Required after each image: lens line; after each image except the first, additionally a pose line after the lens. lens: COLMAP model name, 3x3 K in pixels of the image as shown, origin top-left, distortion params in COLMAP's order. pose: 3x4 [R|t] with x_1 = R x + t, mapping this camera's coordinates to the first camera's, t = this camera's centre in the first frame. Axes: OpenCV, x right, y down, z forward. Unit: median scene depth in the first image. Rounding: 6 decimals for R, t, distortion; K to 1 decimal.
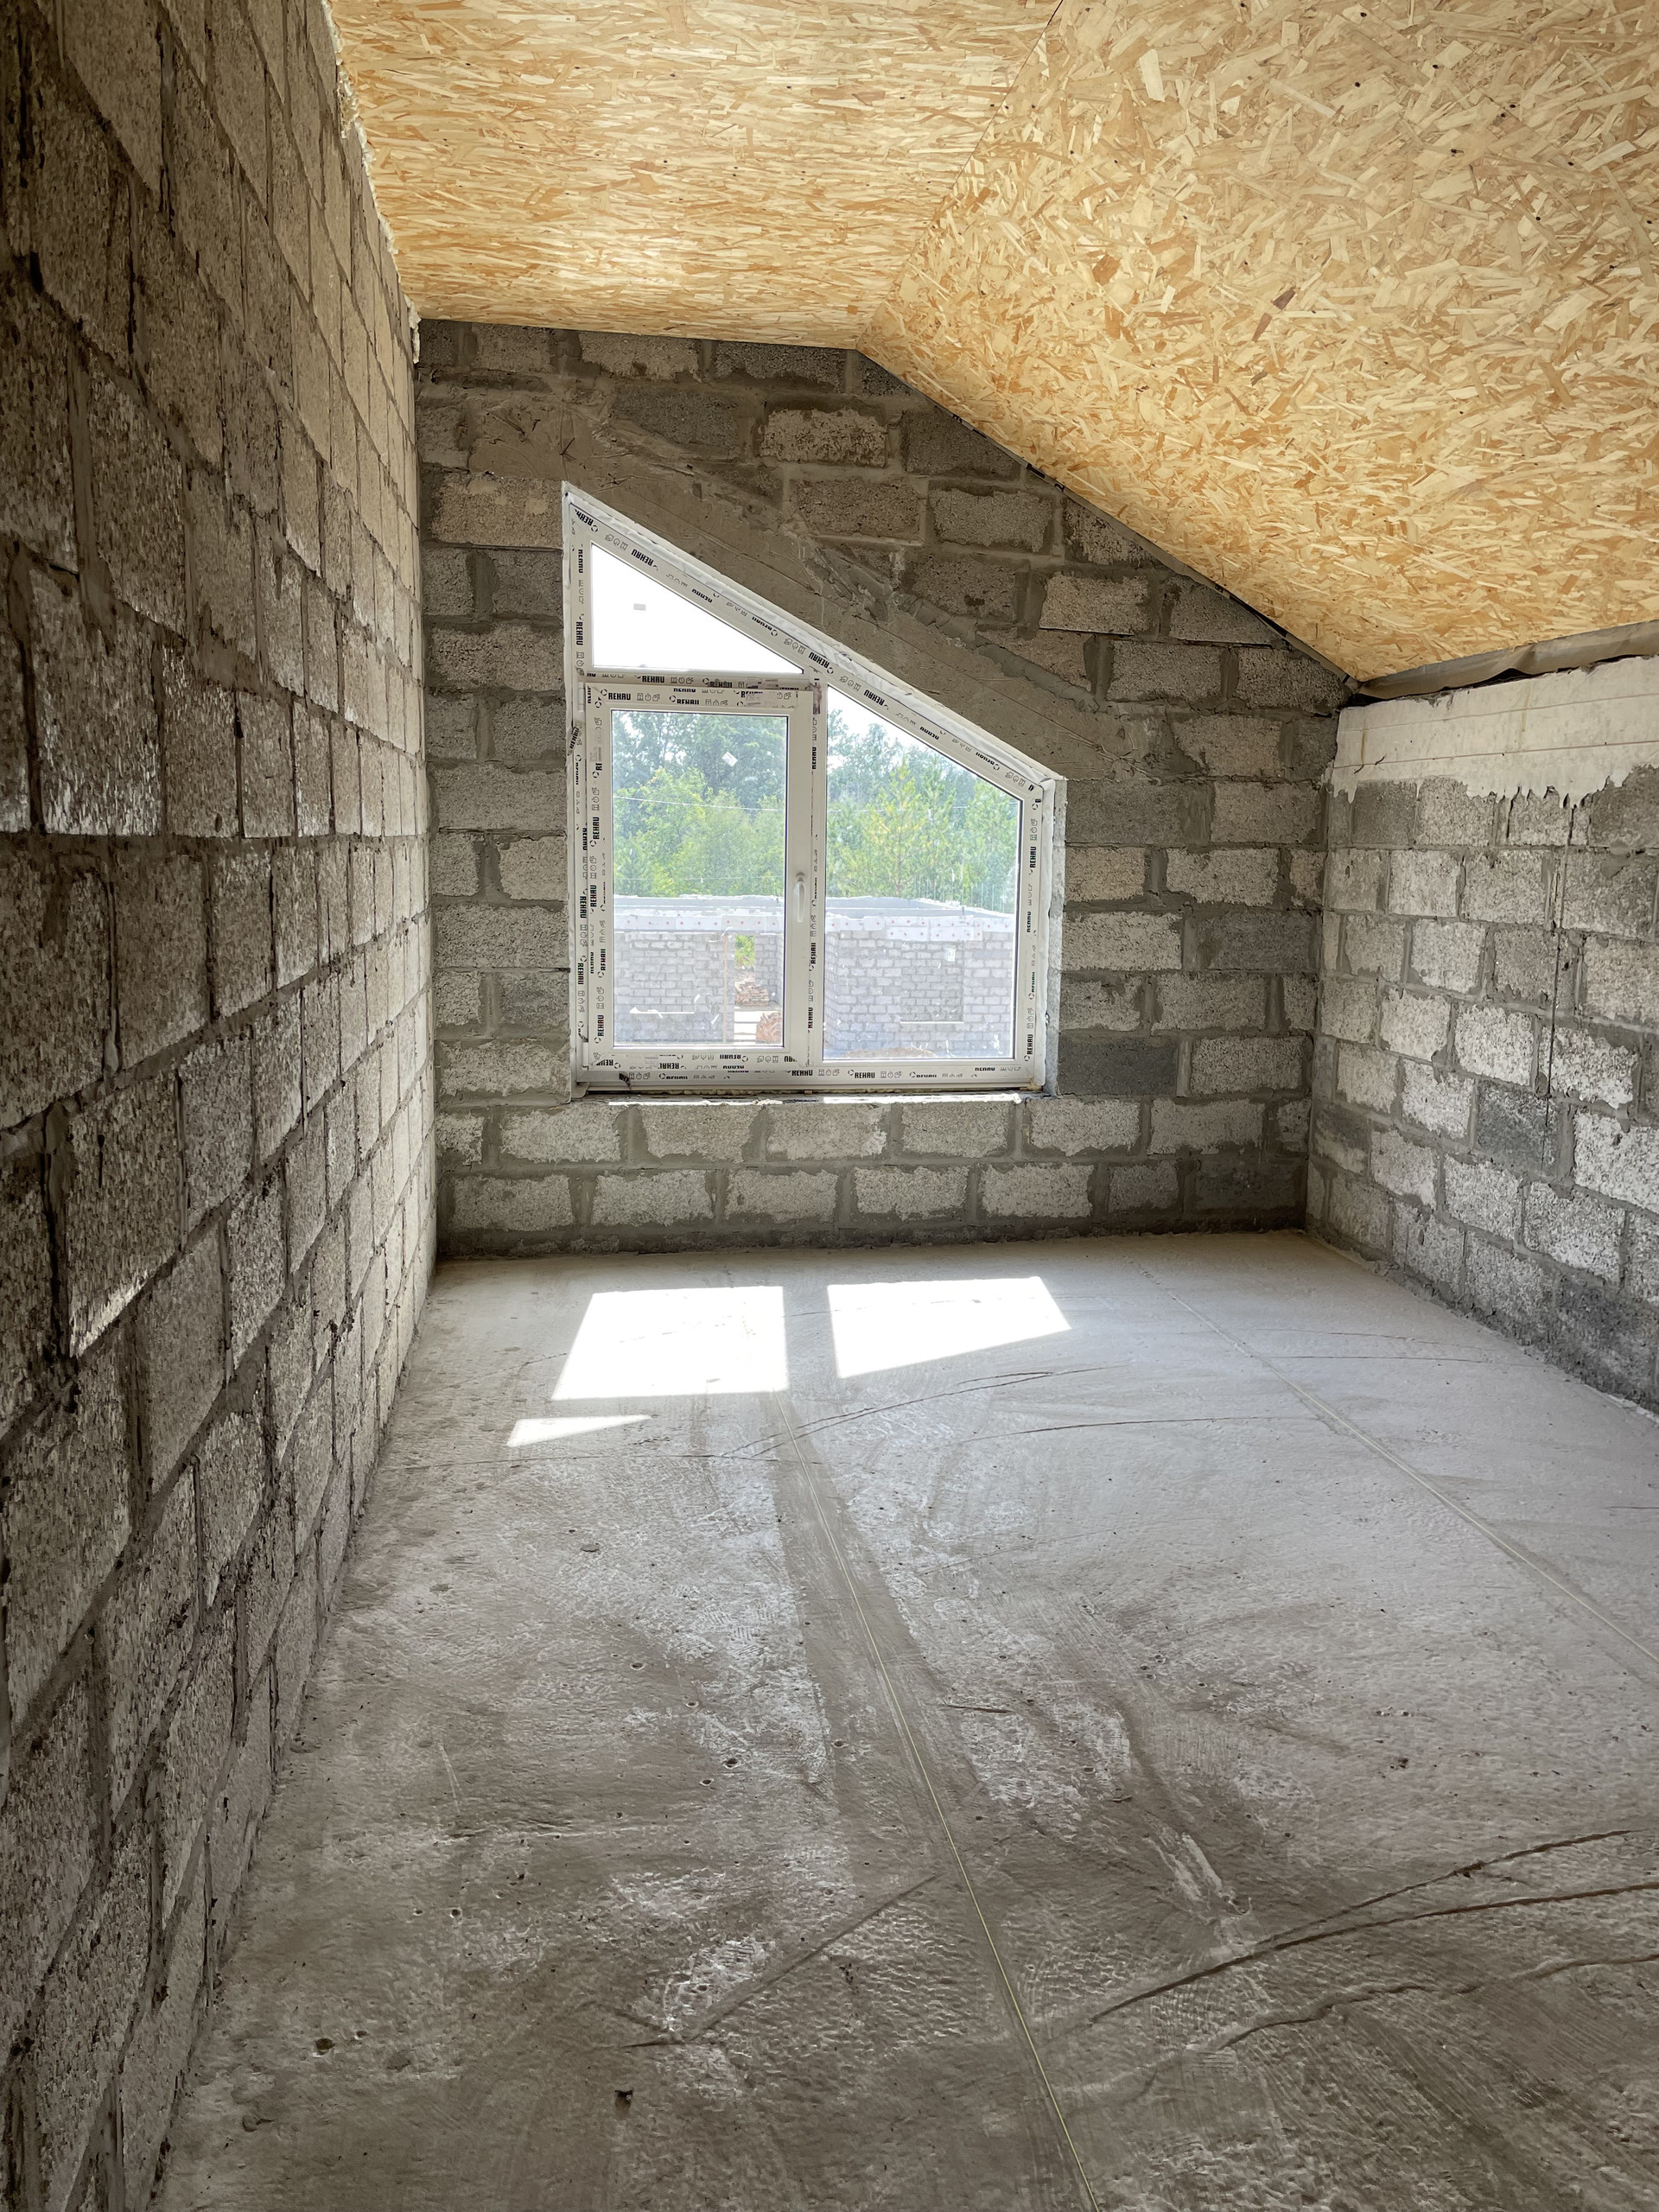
lens RADIAL K [[1700.6, 0, 832.6], [0, 1700.6, 1103.7], [0, 0, 1]] dist [0.082671, -0.111681]
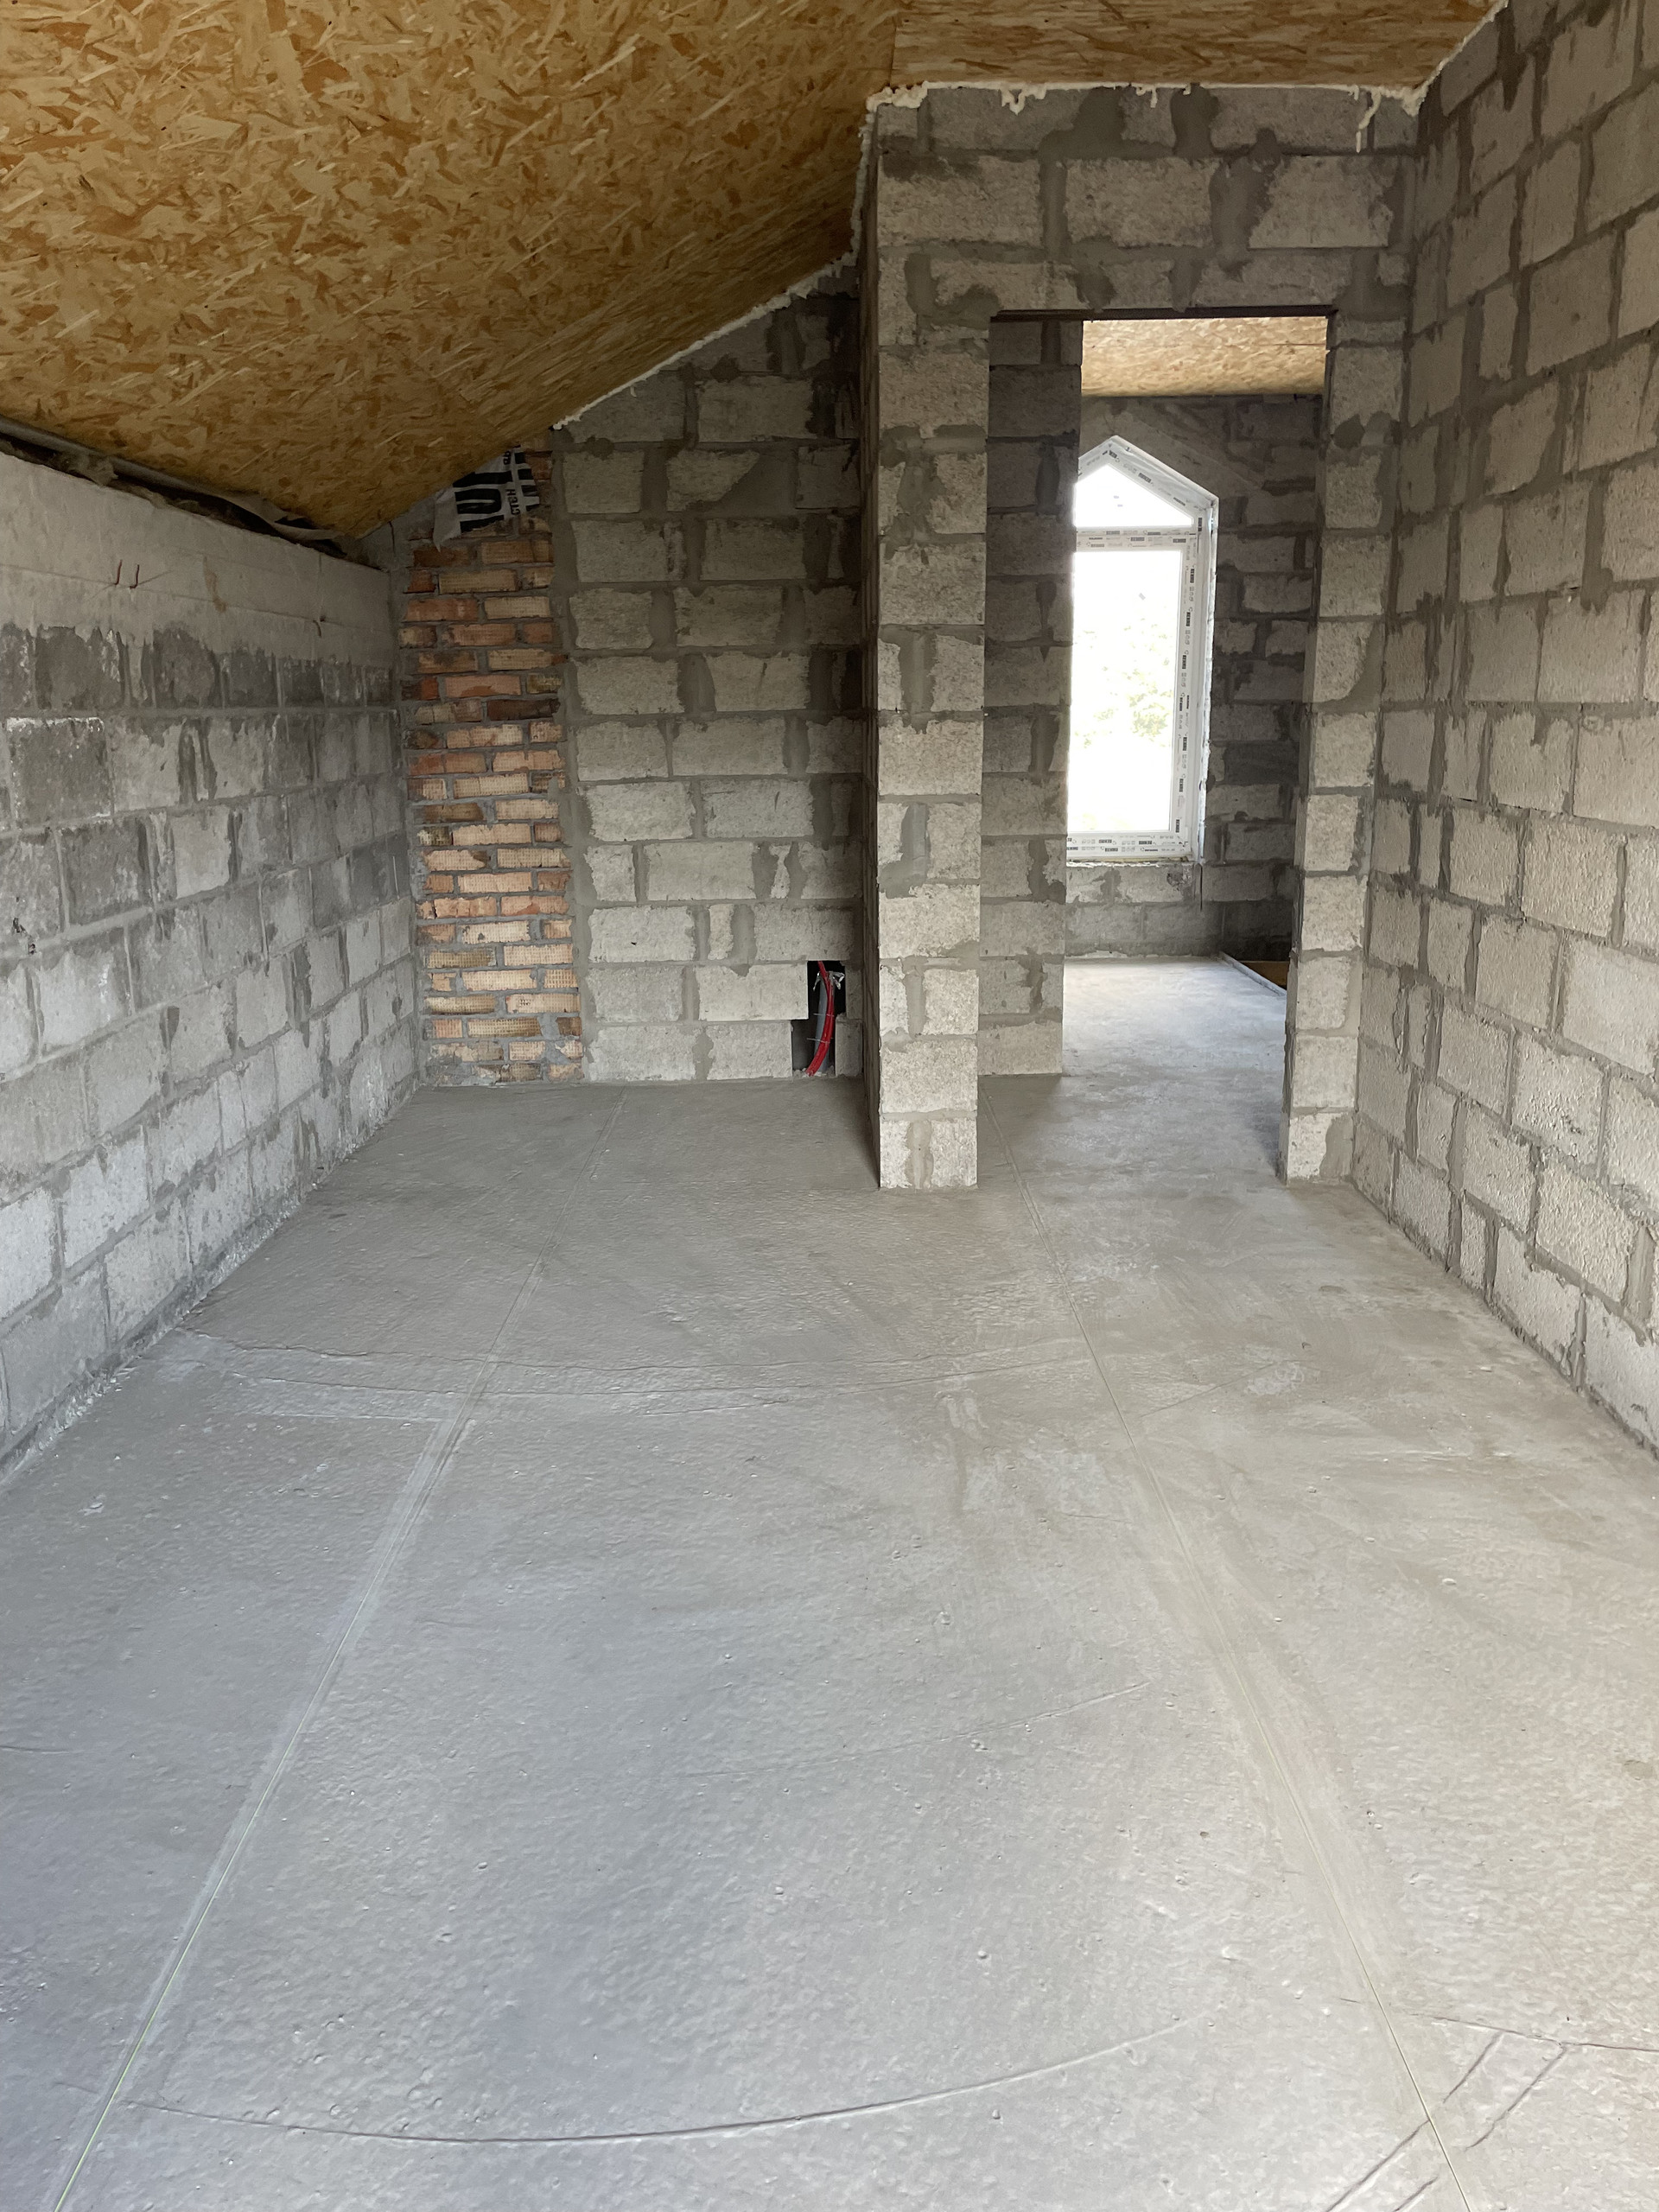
lens RADIAL K [[1700.6, 0, 832.8], [0, 1700.6, 1103.1], [0, 0, 1]] dist [0.082671, -0.111681]
pose [[-0.989750, -0.043331, 0.136077, 0.136824], [0.011869, 0.924602, 0.380749, -0.367491], [-0.142315, 0.378462, -0.914611, 2.329524]]
